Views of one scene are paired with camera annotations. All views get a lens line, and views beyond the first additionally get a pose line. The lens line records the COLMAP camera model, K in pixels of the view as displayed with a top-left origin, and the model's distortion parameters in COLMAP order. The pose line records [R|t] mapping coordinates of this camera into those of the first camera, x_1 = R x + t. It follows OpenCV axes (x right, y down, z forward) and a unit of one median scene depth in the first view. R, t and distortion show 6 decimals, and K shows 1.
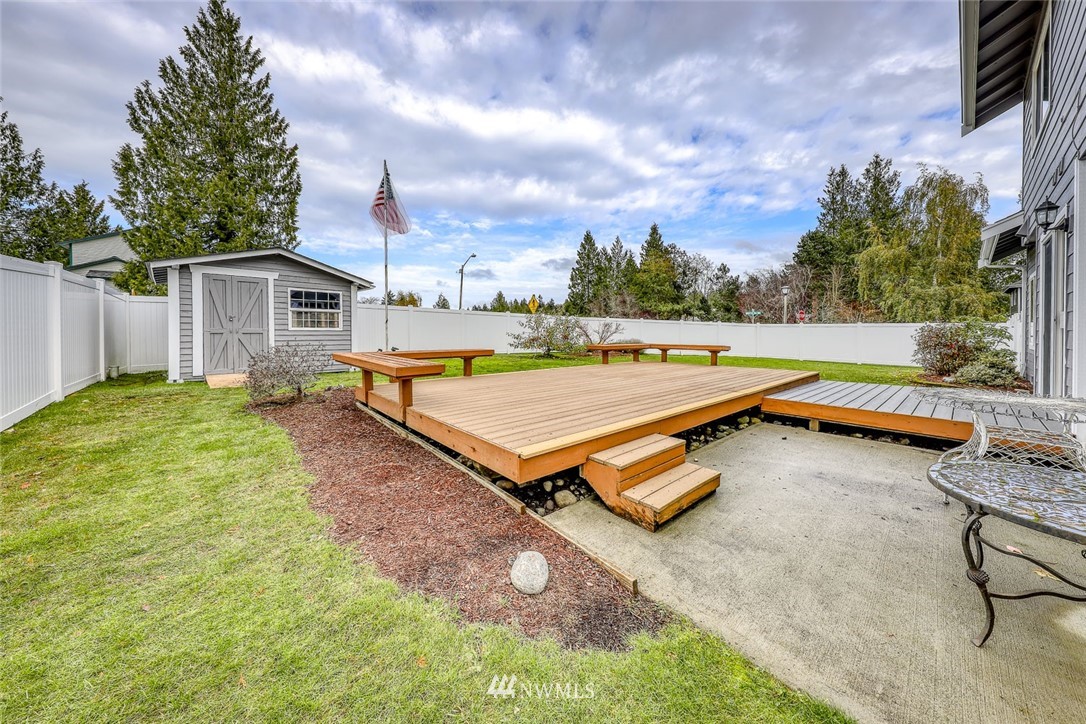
lens RADIAL K [[351.7, 0, 537.8], [0, 351.7, 333.4], [0, 0, 1]] dist [0.005078, -0.000659]
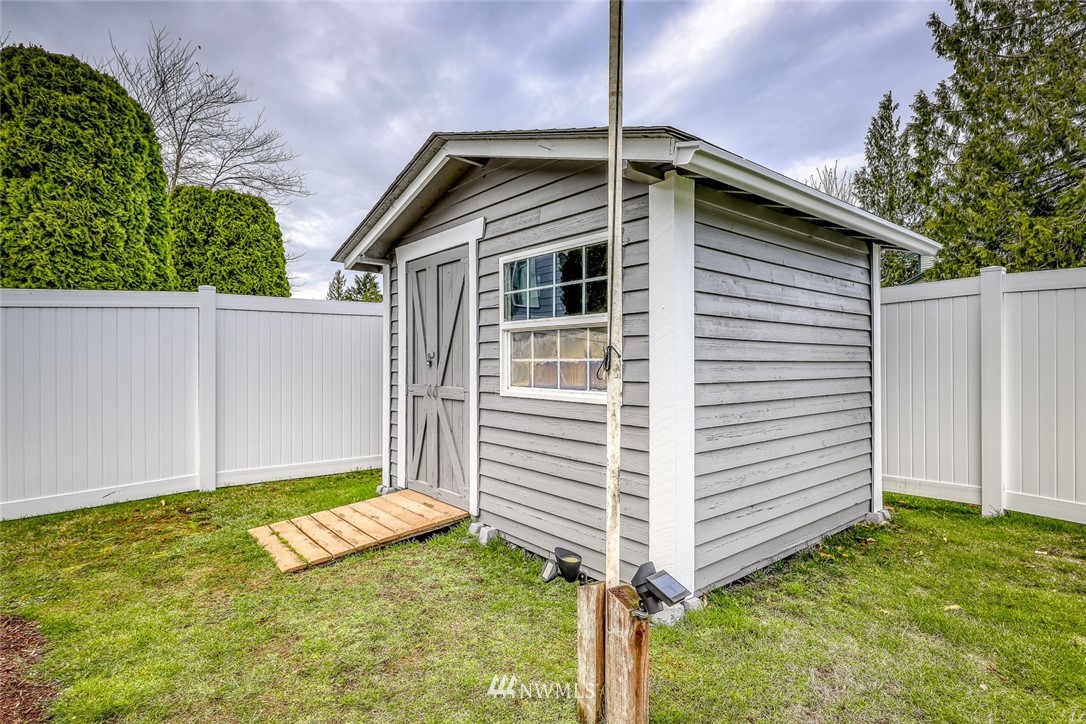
lens RADIAL K [[552.6, 0, 540.8], [0, 552.6, 363.3], [0, 0, 1]] dist [0.002025, -0.000136]
pose [[-0.094053, -0.000075, -0.995567, -0.092022], [-0.008693, 0.999962, 0.000746, -0.014979], [0.995529, 0.008725, -0.094051, 0.434473]]
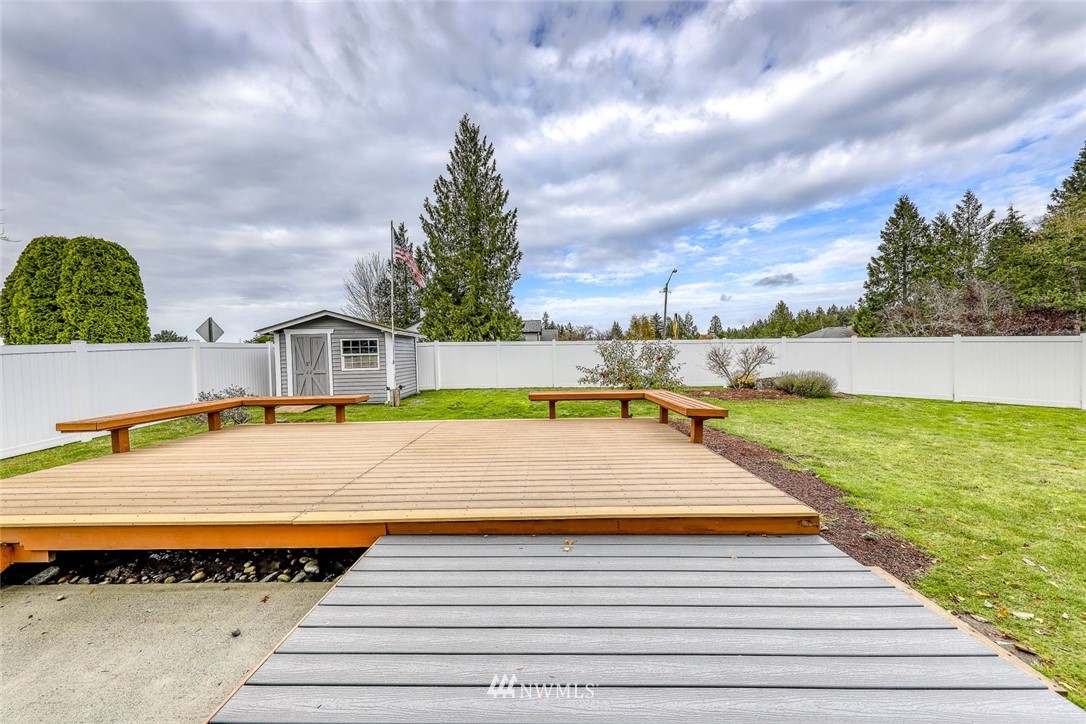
lens RADIAL K [[351.7, 0, 545.7], [0, 351.7, 358.6], [0, 0, 1]] dist [0.005078, -0.000659]
pose [[0.752488, -0.012093, -0.658494, 0.302038], [0.021031, 0.999763, 0.005672, -0.018635], [0.658270, -0.018117, 0.752564, 0.203893]]
